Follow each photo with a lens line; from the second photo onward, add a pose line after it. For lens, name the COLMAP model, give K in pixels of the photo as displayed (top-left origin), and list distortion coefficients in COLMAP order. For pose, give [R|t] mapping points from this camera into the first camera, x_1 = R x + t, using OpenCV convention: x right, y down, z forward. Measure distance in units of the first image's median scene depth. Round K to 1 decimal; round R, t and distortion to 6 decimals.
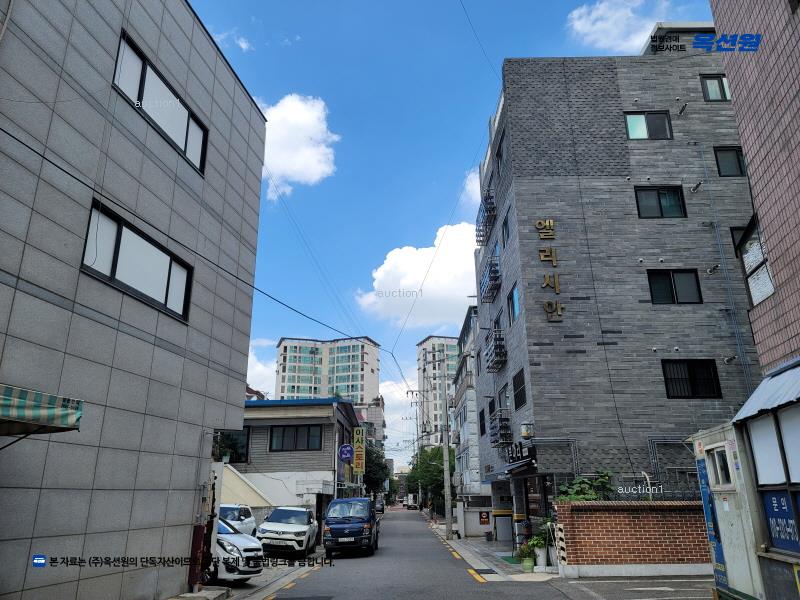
lens RADIAL K [[588.0, 0, 401.2], [0, 588.0, 301.9], [0, 0, 1]] dist [0.053440, -0.007281]
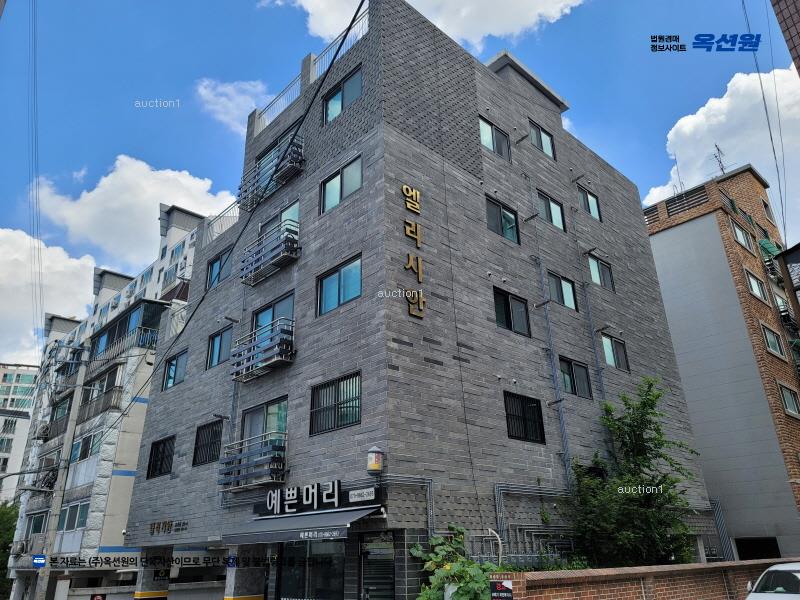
lens RADIAL K [[588.0, 0, 398.3], [0, 588.0, 296.7], [0, 0, 1]] dist [0.053440, -0.007281]
pose [[0.739625, 0.266873, 0.617846, -0.217845], [-0.199742, 0.963702, -0.177150, 0.144987], [-0.642695, 0.007615, 0.766084, 0.453548]]
